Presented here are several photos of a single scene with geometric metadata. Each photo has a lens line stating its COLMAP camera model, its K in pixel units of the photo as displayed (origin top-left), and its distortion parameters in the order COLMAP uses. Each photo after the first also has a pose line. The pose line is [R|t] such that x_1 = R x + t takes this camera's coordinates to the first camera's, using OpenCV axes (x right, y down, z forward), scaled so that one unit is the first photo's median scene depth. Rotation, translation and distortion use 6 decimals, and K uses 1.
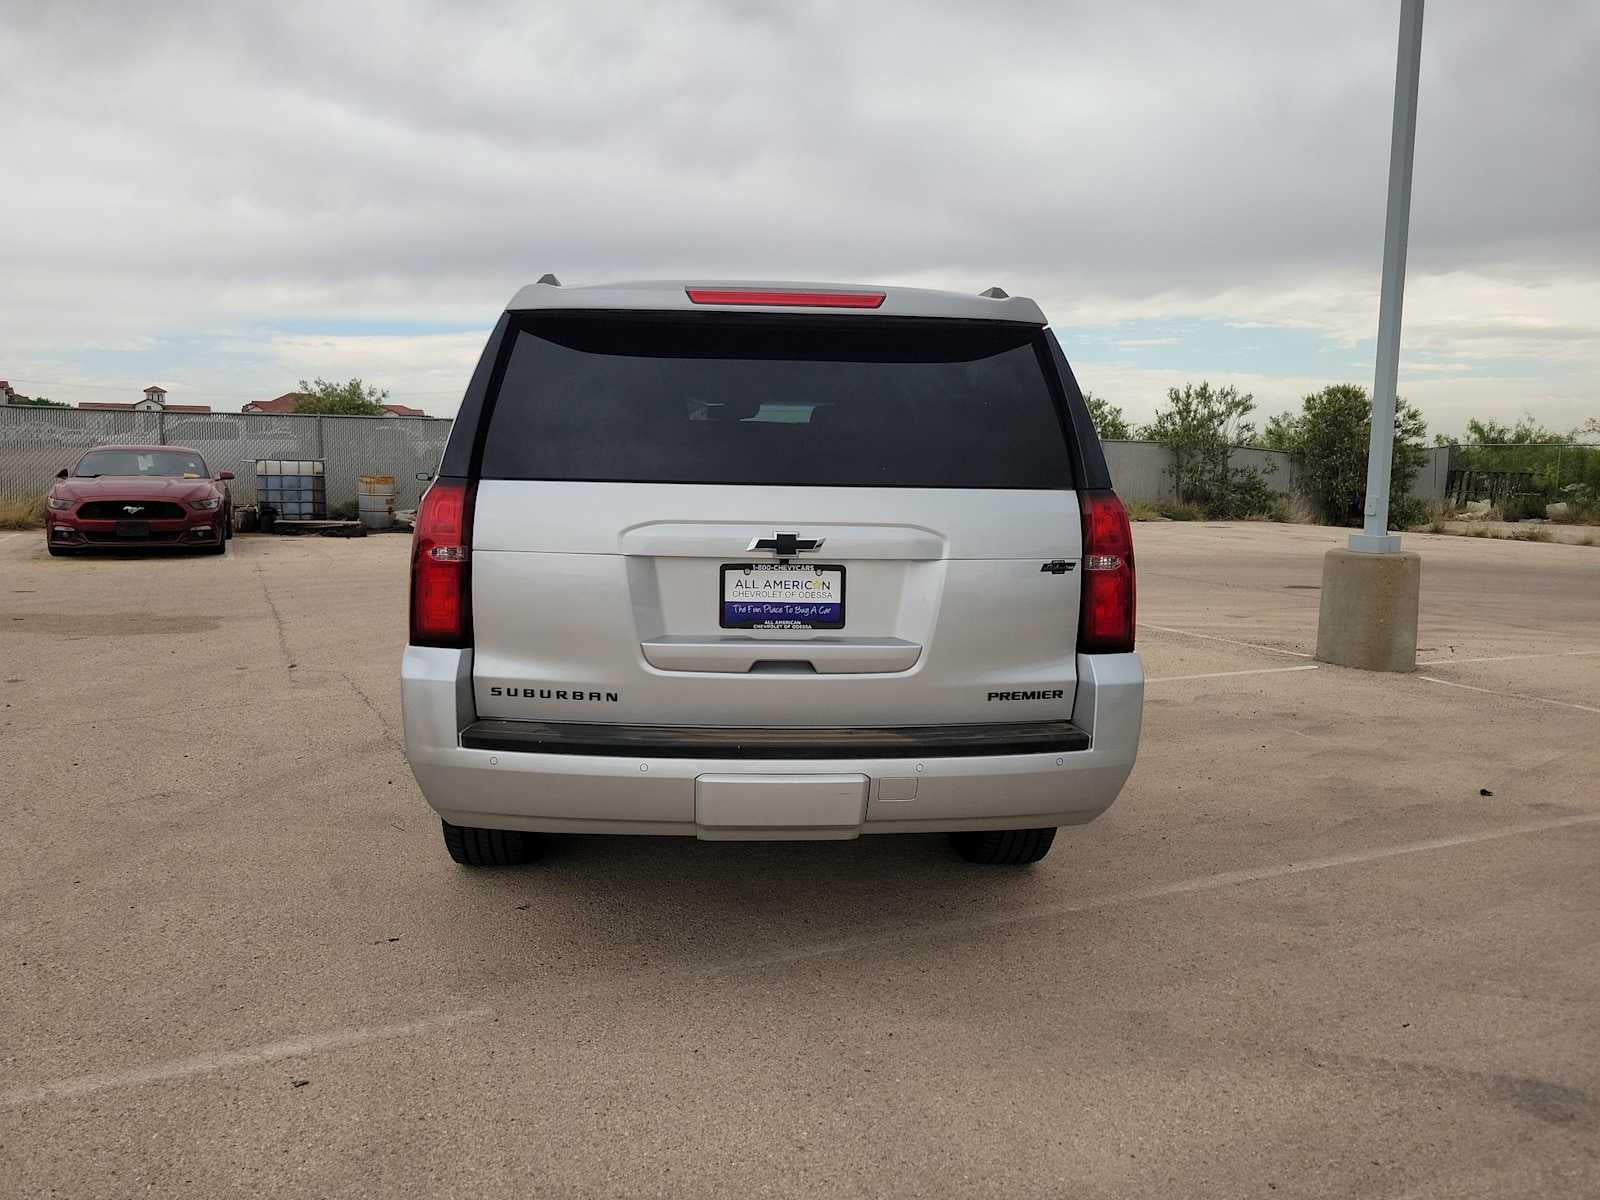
lens RADIAL K [[1218.0, 0, 800.0], [0, 1218.0, 600.0], [0, 0, 1]] dist [0.034773, -0.007521]
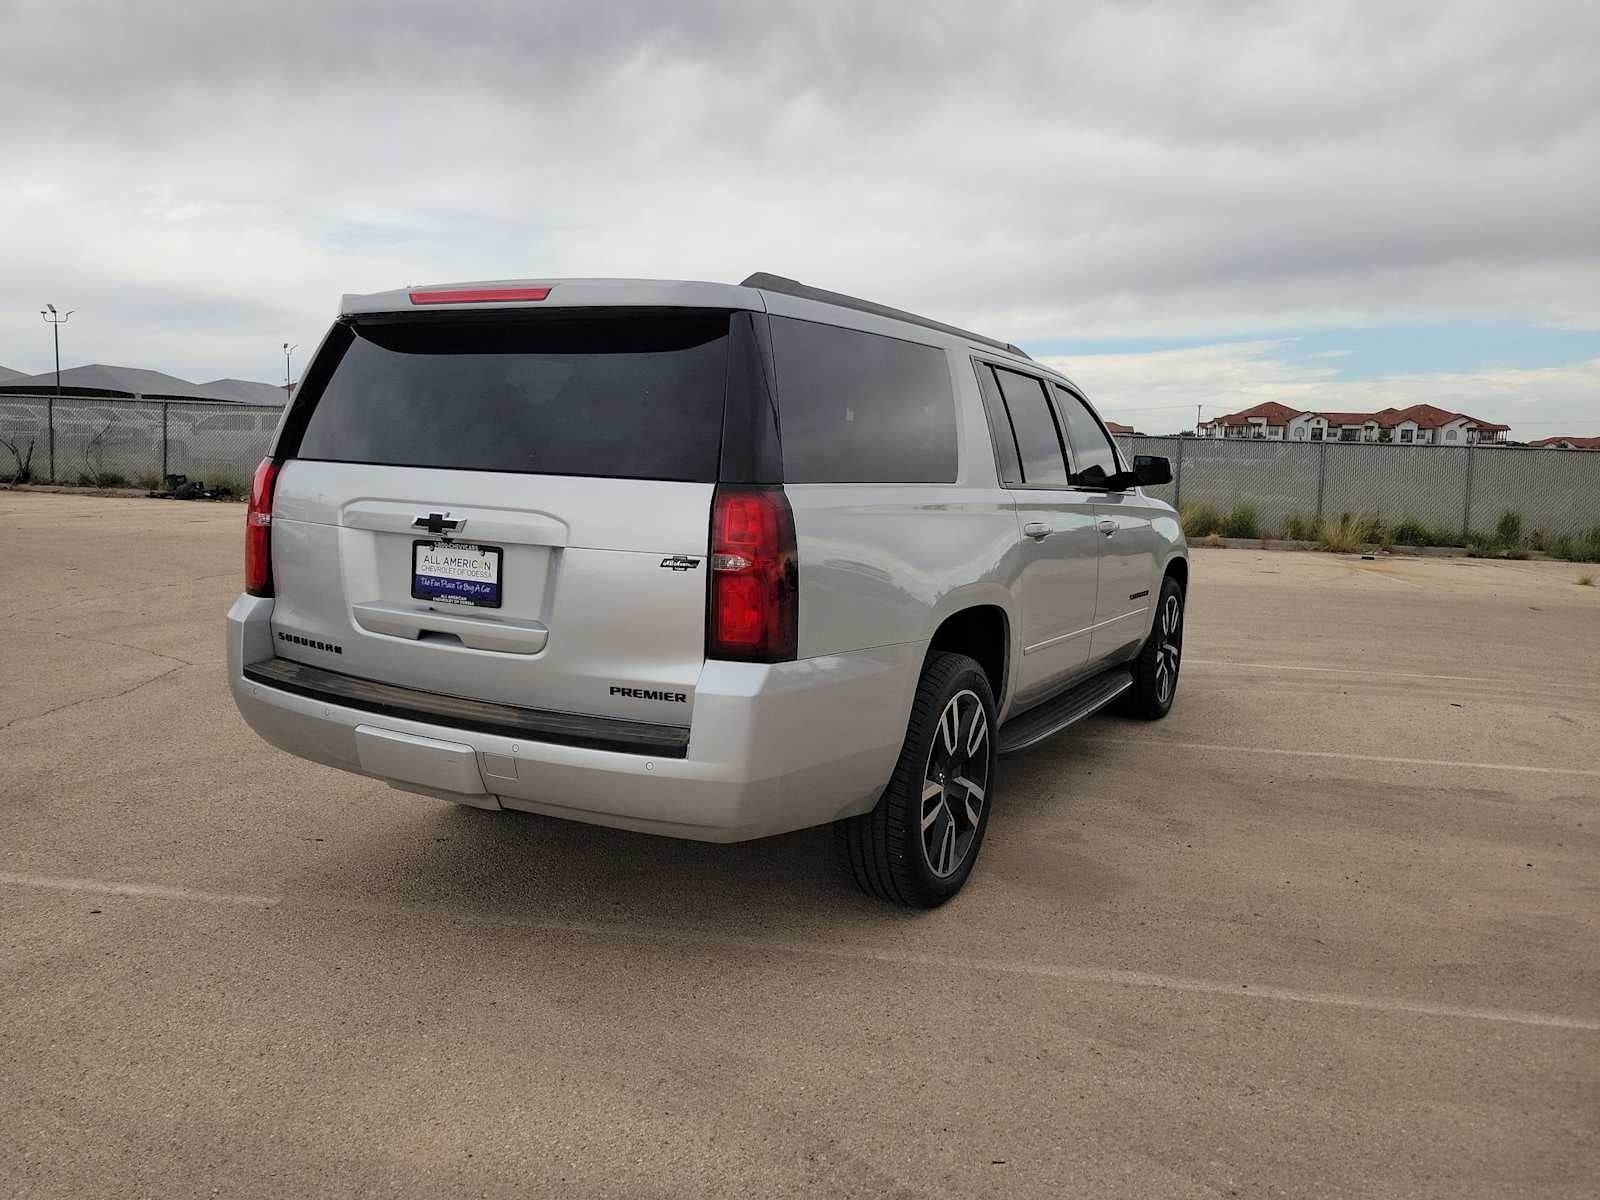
lens RADIAL K [[1242.4, 0, 800.0], [0, 1242.4, 600.0], [0, 0, 1]] dist [0.027611, -0.010360]
pose [[0.833894, 0.078676, -0.546288, 0.837202], [-0.087695, 0.996101, 0.009594, -0.016475], [0.544913, 0.039906, 0.837542, 0.246629]]
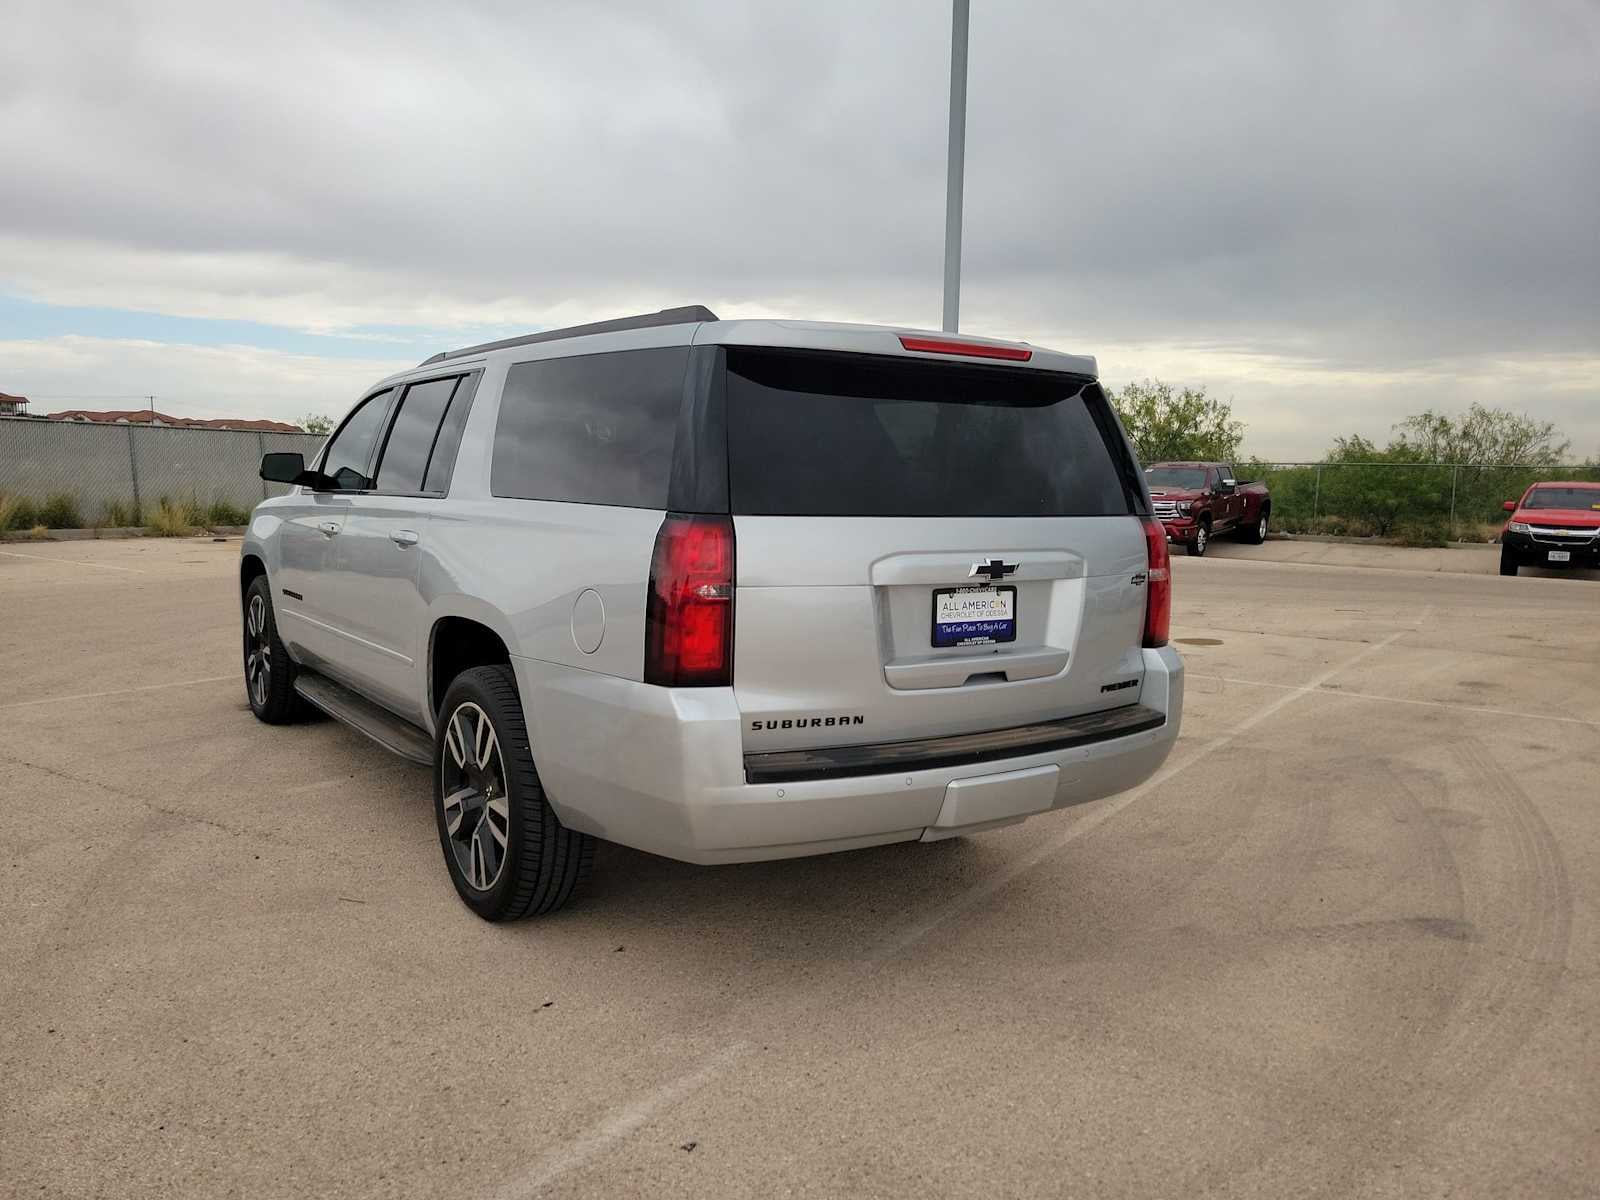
lens RADIAL K [[1191.1, 0, 801.6], [0, 1191.1, 615.8], [0, 0, 1]] dist [0.026493, -0.002147]
pose [[0.866253, -0.055876, 0.496472, -0.695689], [0.048925, 0.998437, 0.027005, -0.040259], [-0.497205, 0.000896, 0.867633, 0.126701]]
